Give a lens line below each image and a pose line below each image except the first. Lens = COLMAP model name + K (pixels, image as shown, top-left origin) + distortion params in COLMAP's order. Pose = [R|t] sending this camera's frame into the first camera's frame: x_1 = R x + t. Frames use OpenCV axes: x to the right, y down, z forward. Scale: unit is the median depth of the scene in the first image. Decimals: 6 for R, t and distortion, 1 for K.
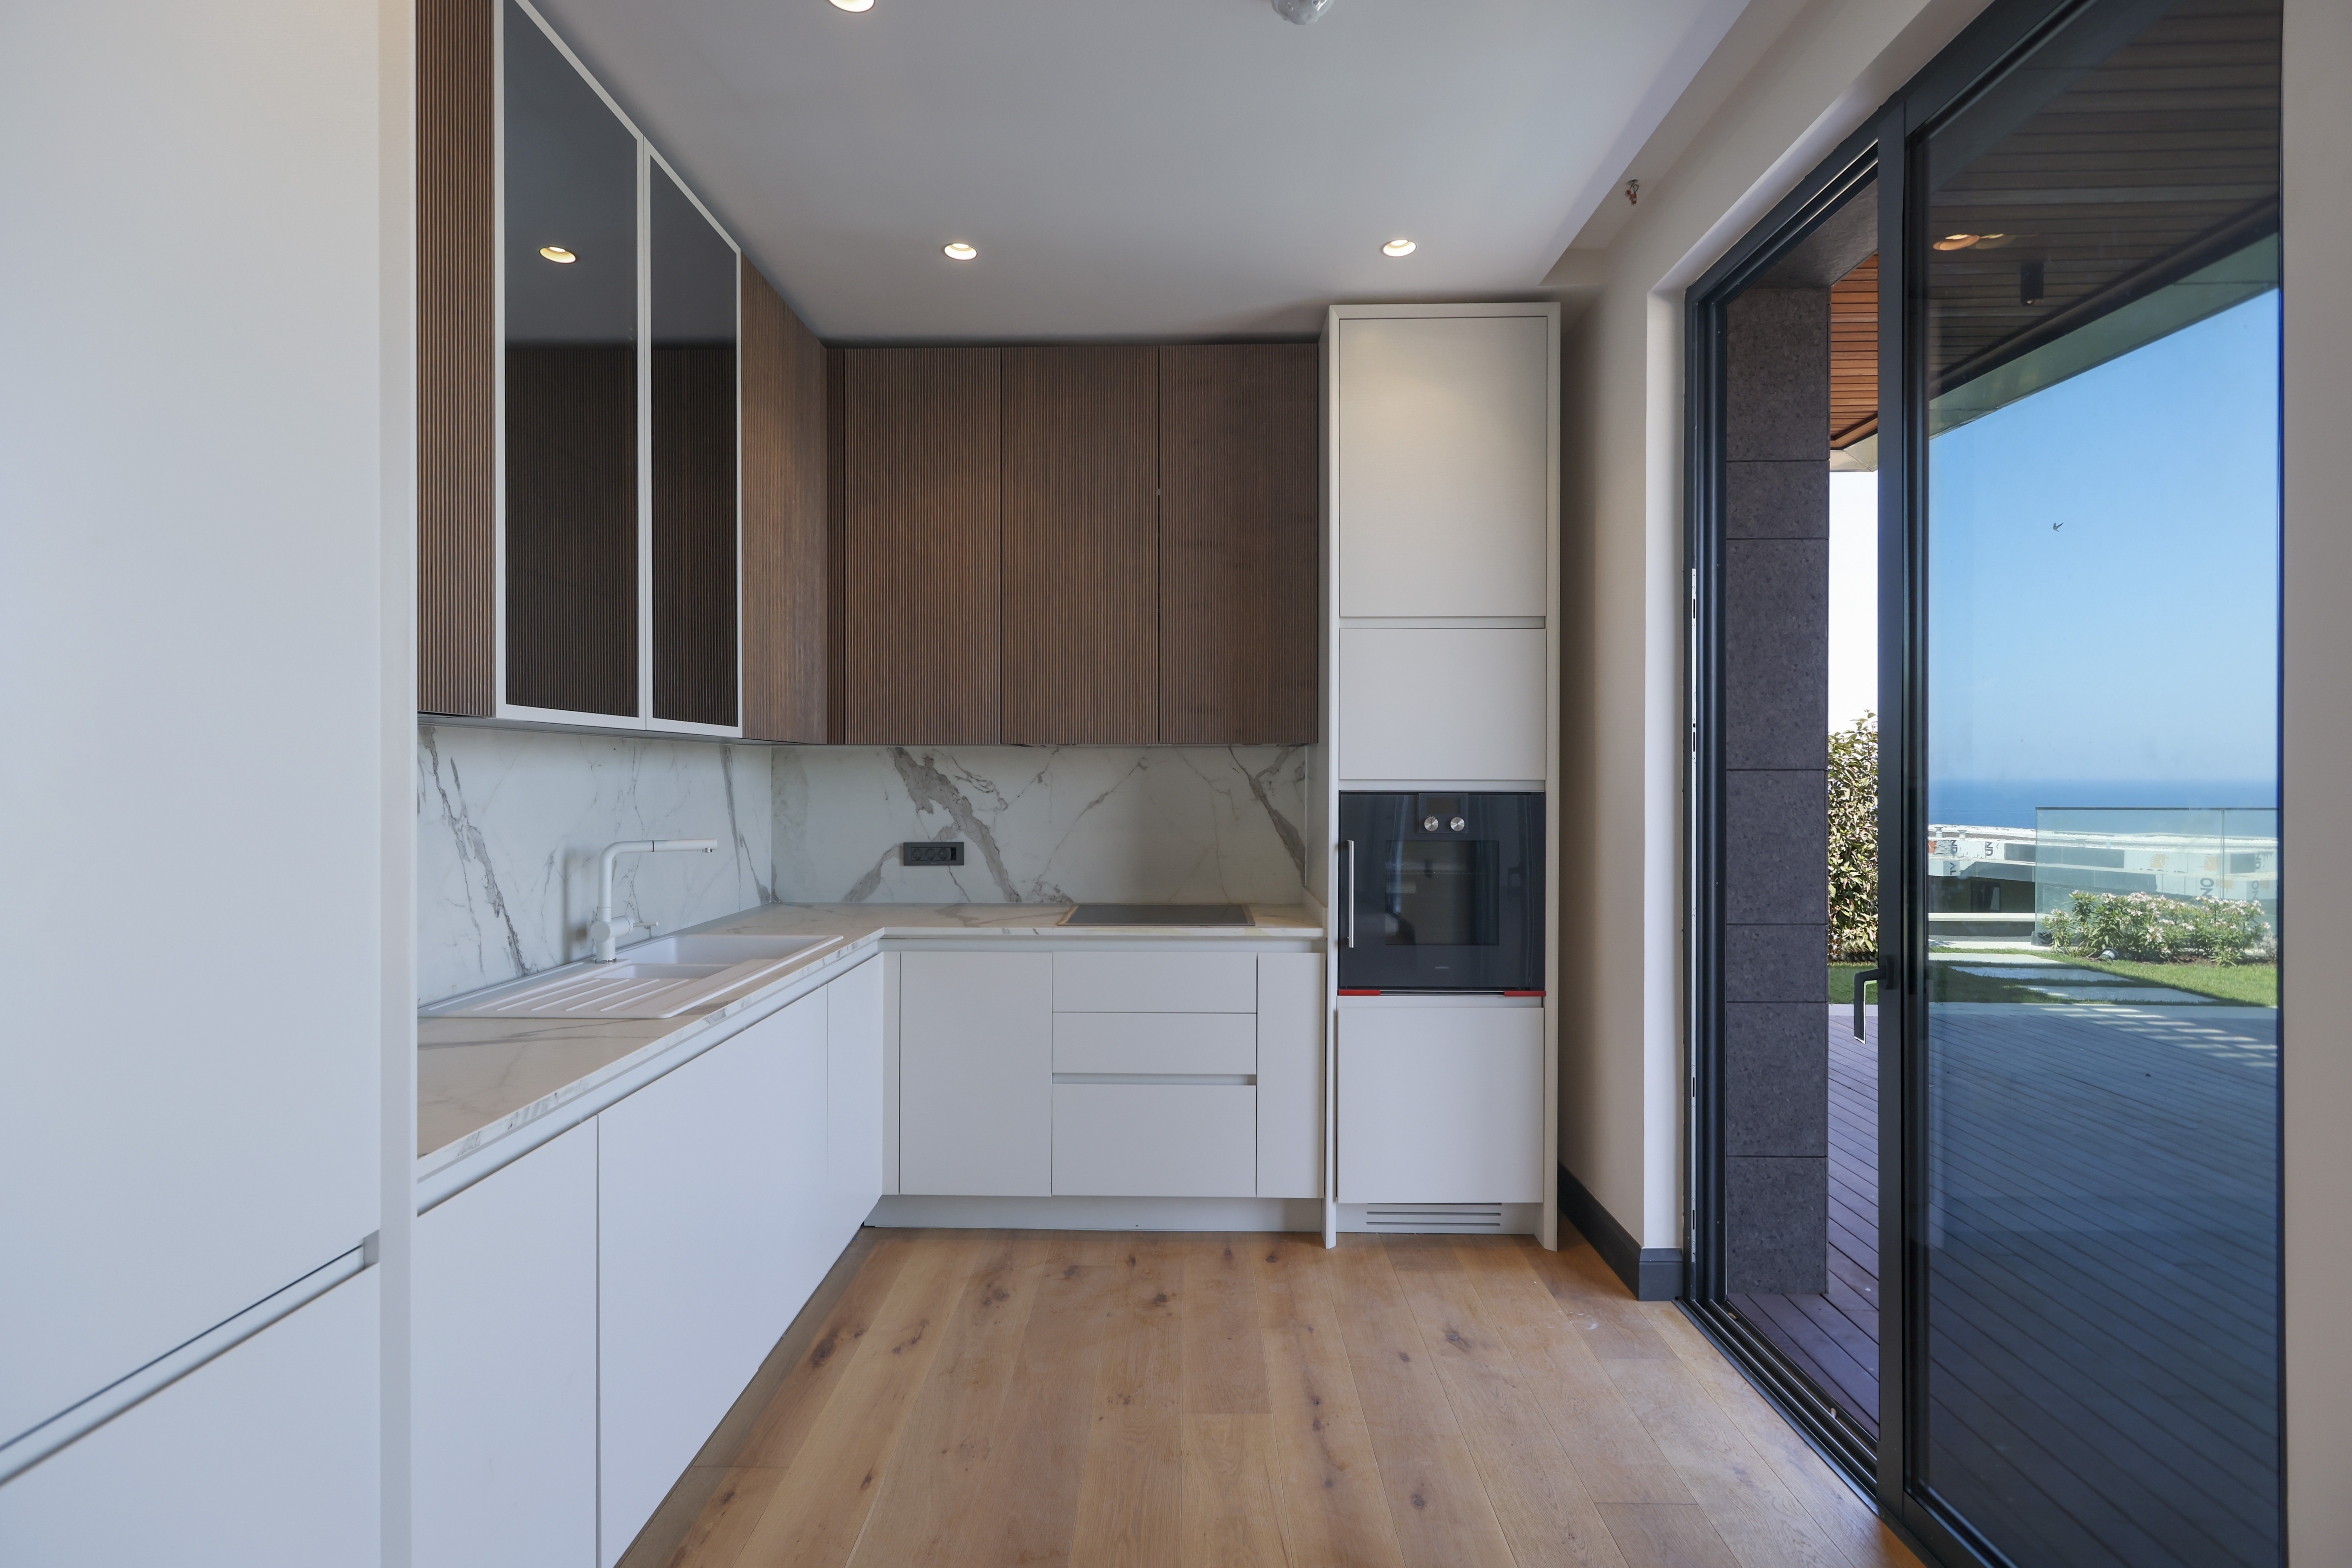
lens RADIAL K [[1119.4, 0, 1160.6], [0, 1119.4, 744.4], [0, 0, 1]] dist [-0.000910, 0.000256]
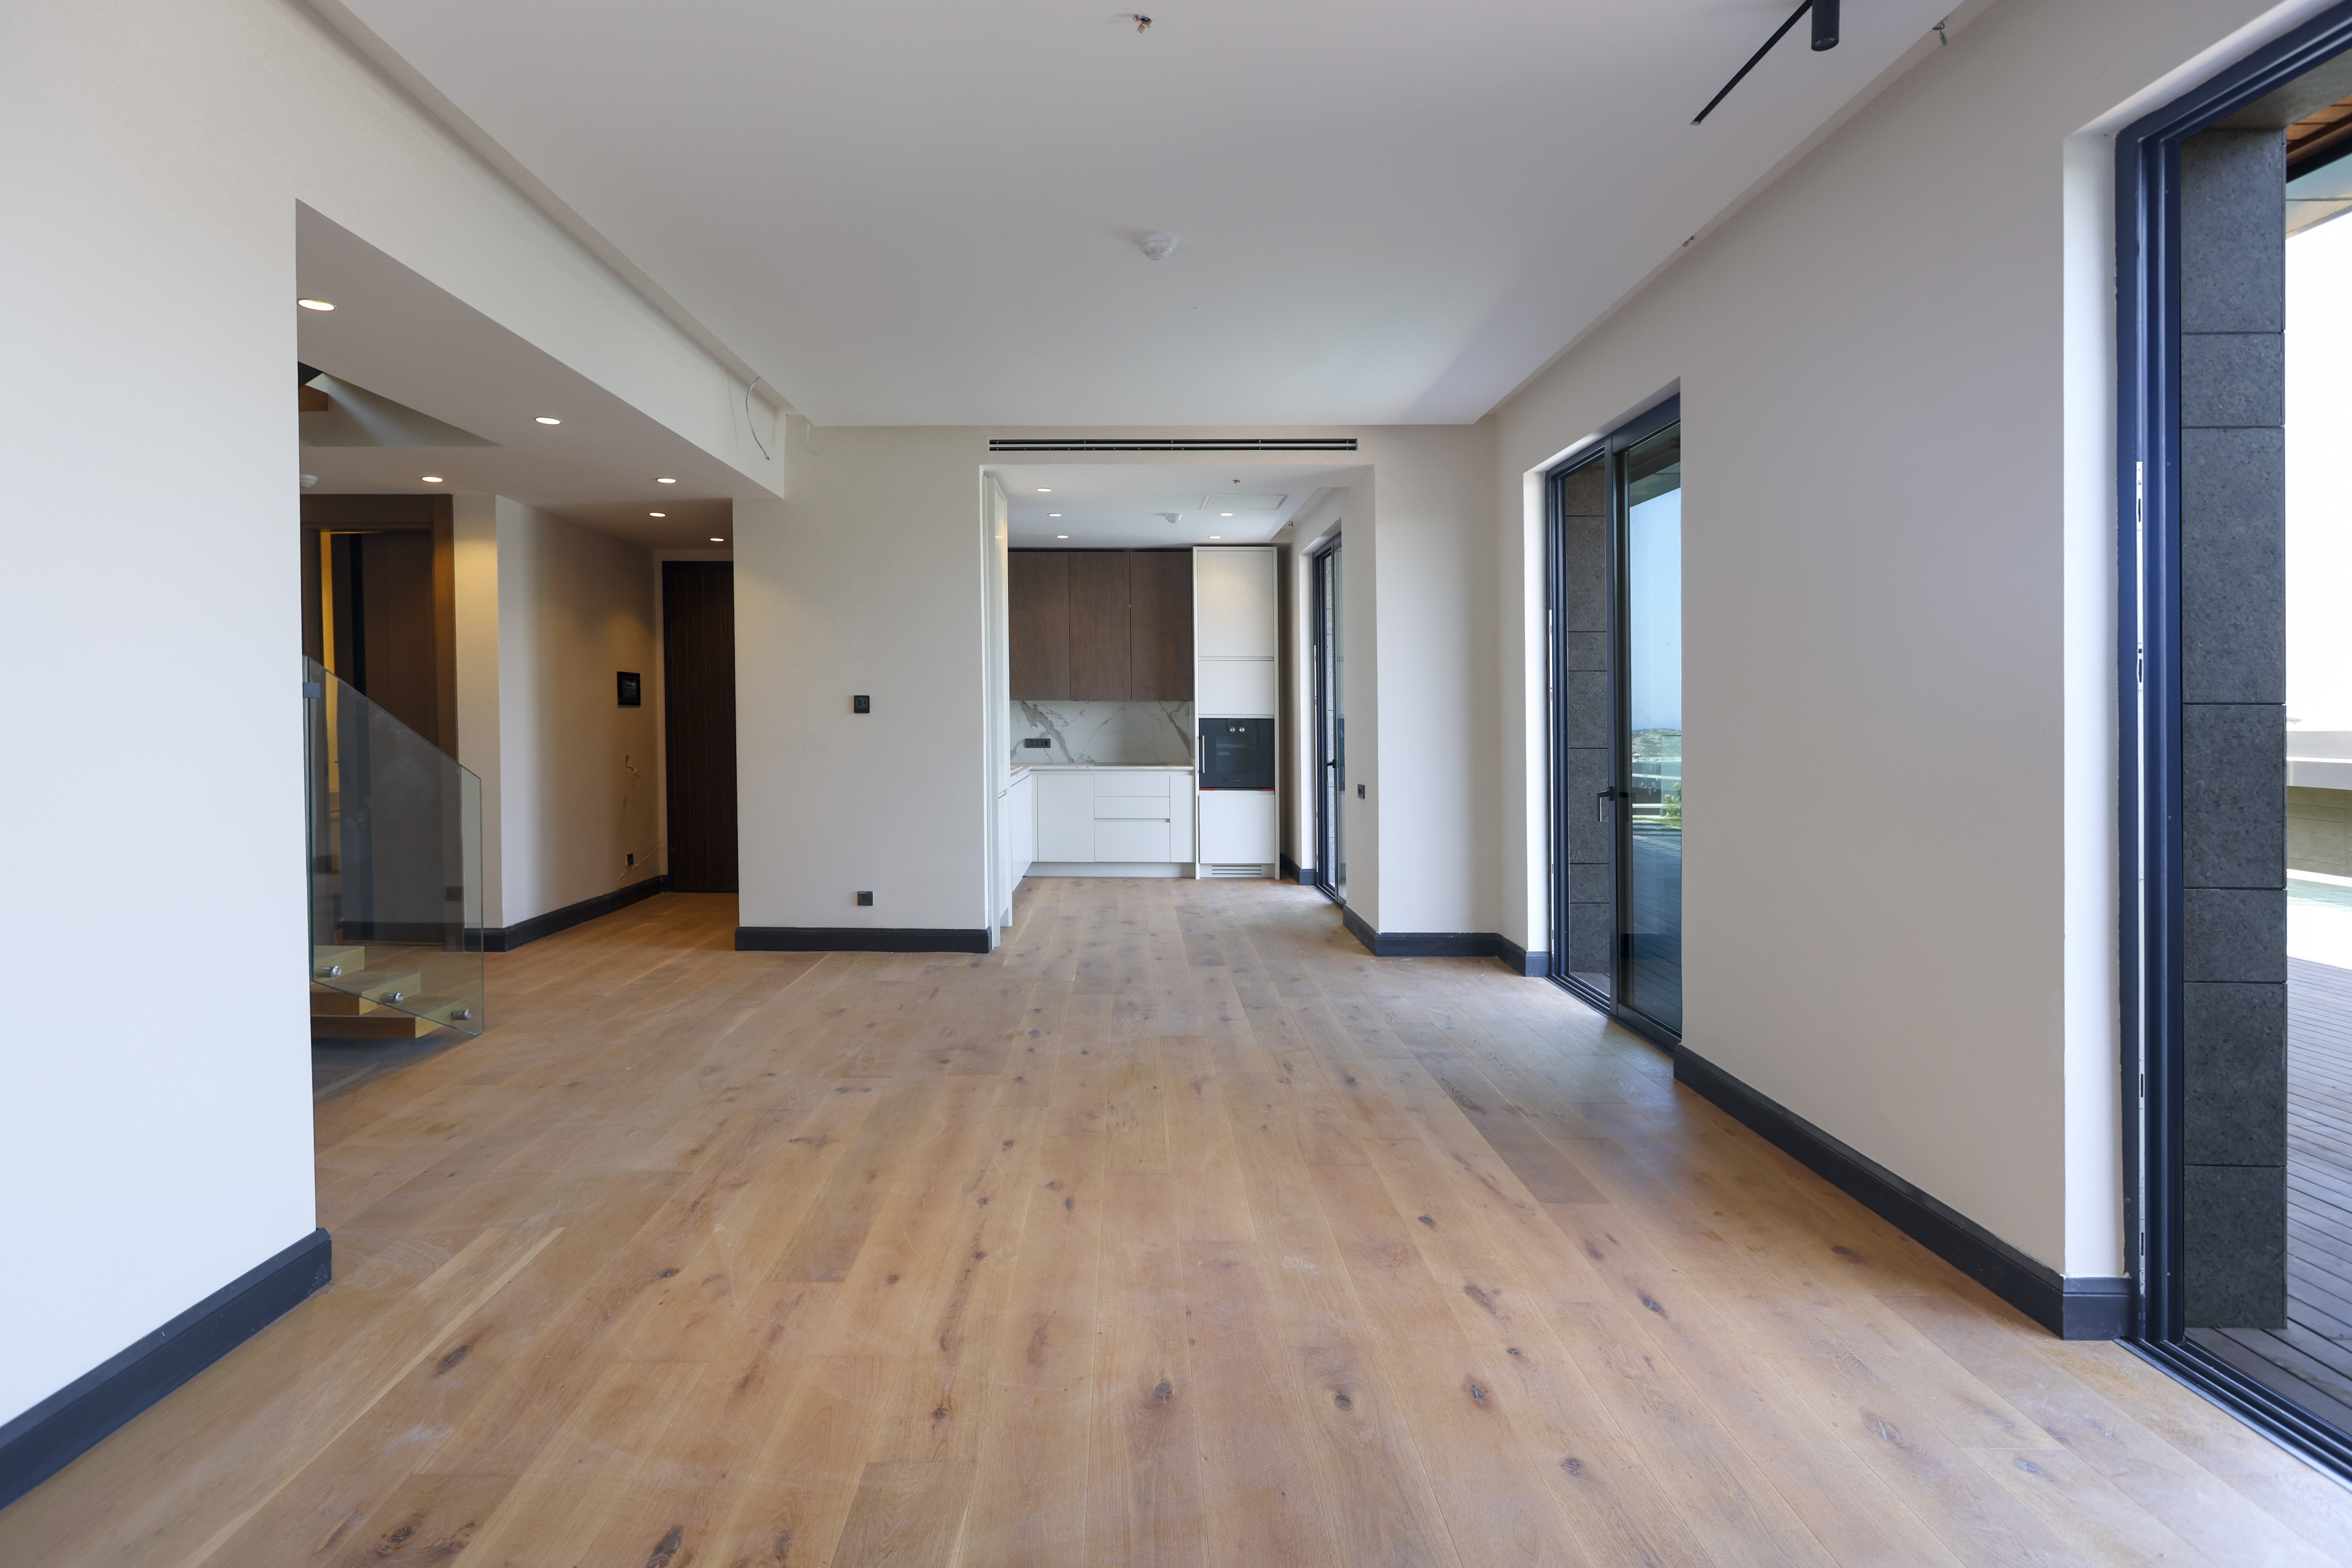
lens RADIAL K [[1095.4, 0, 1022.3], [0, 1095.4, 747.4], [0, 0, 1]] dist [0.001584, -0.000966]
pose [[0.999974, 0.000636, -0.007132, -0.266082], [-0.000179, 0.997956, 0.063904, -0.060296], [0.007158, -0.063902, 0.997931, -1.745405]]
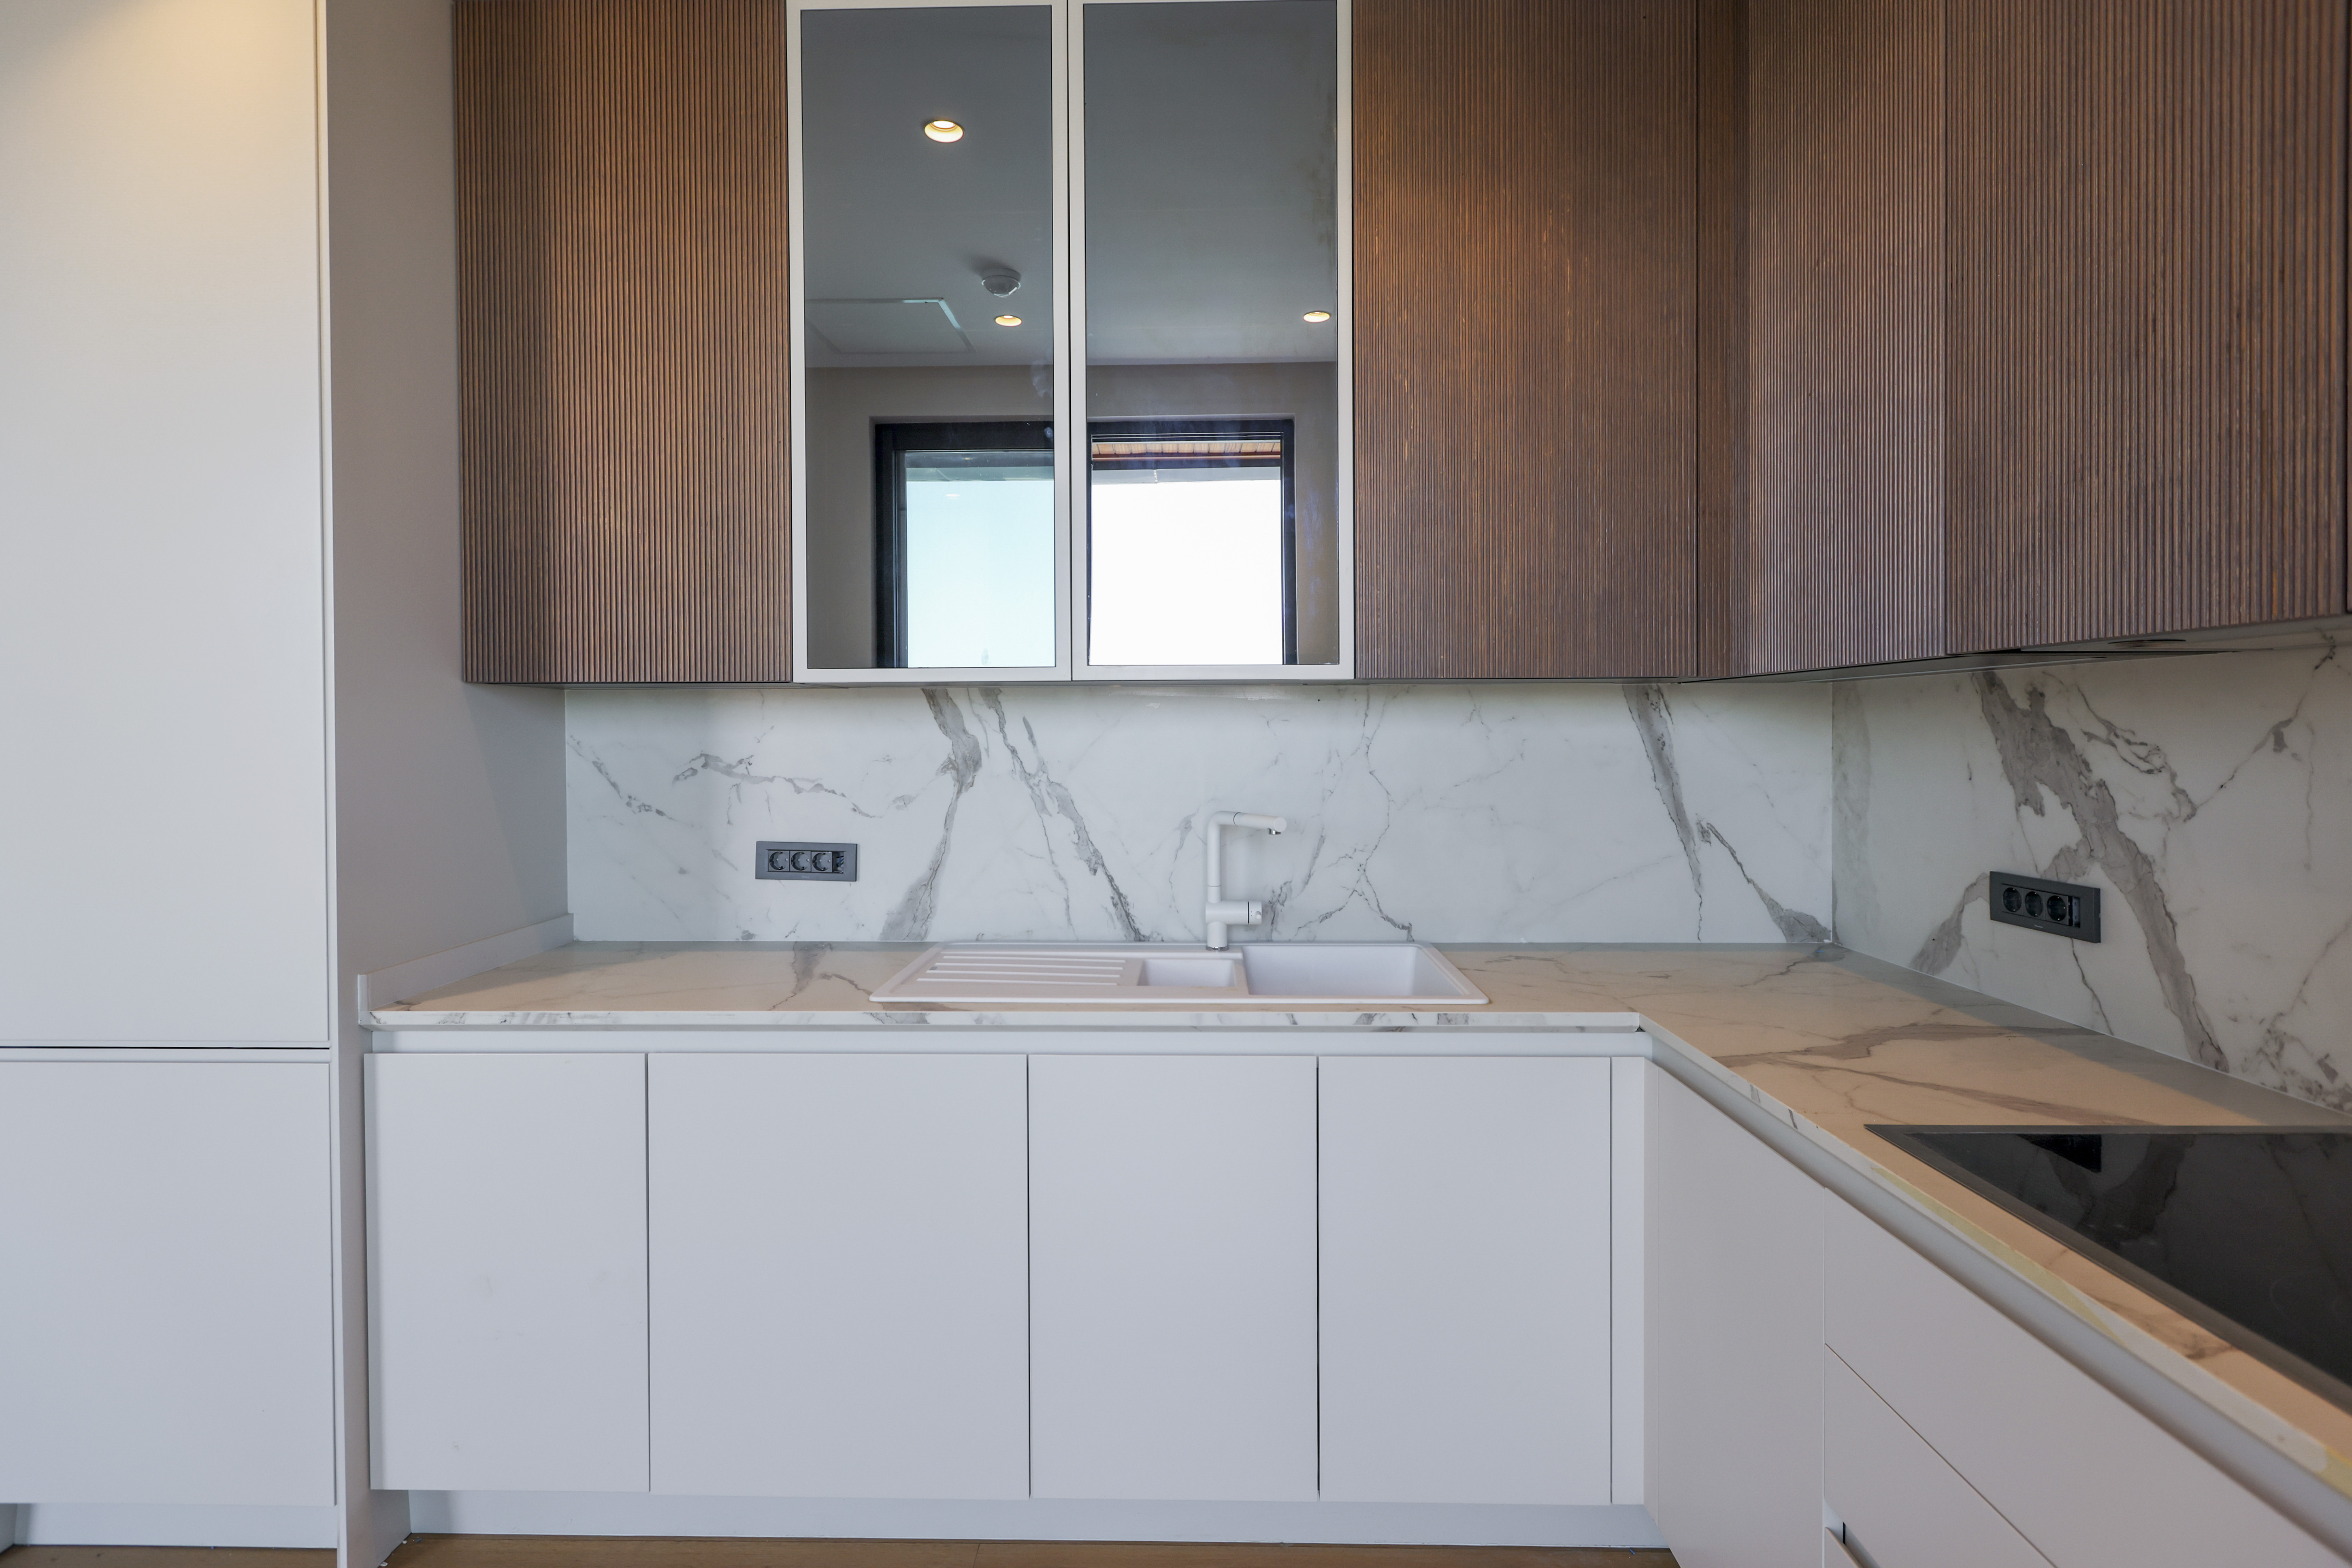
lens RADIAL K [[1093.4, 0, 1176.0], [0, 1093.4, 784.0], [0, 0, 1]] dist [0.004507, 0.000321]
pose [[0.005635, 0.047534, -0.998854, 0.278645], [0.030537, 0.998396, 0.047684, 0.021264], [0.999518, -0.030770, 0.004175, 0.786699]]
